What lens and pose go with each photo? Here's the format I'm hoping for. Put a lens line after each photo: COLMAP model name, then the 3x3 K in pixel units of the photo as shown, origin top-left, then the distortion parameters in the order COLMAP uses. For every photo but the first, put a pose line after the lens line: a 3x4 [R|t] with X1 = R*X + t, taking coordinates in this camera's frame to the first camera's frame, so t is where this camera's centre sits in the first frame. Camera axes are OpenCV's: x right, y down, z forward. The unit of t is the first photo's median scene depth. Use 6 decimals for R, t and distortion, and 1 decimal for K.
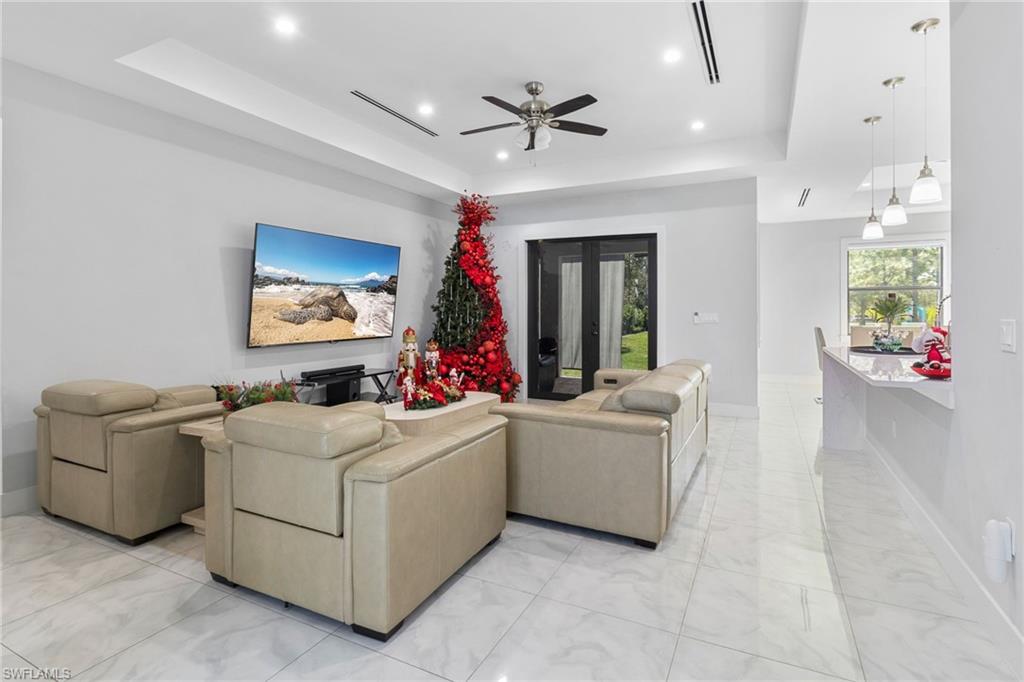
lens RADIAL K [[508.1, 0, 510.1], [0, 508.1, 317.8], [0, 0, 1]] dist [-0.000321, 0.000079]
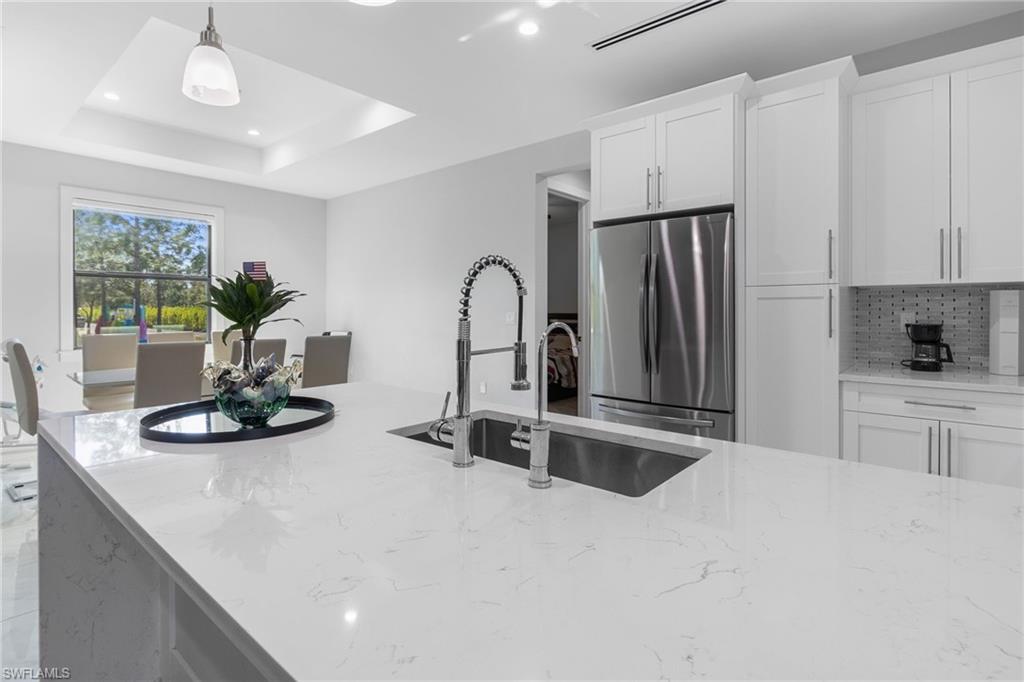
lens RADIAL K [[502.4, 0, 512.4], [0, 502.4, 309.2], [0, 0, 1]] dist [-0.002031, -0.000545]
pose [[0.238261, 0.002564, 0.971198, 0.063586], [0.011075, 0.999924, -0.005357, -0.001458], [-0.971138, 0.012032, 0.238215, 0.106666]]
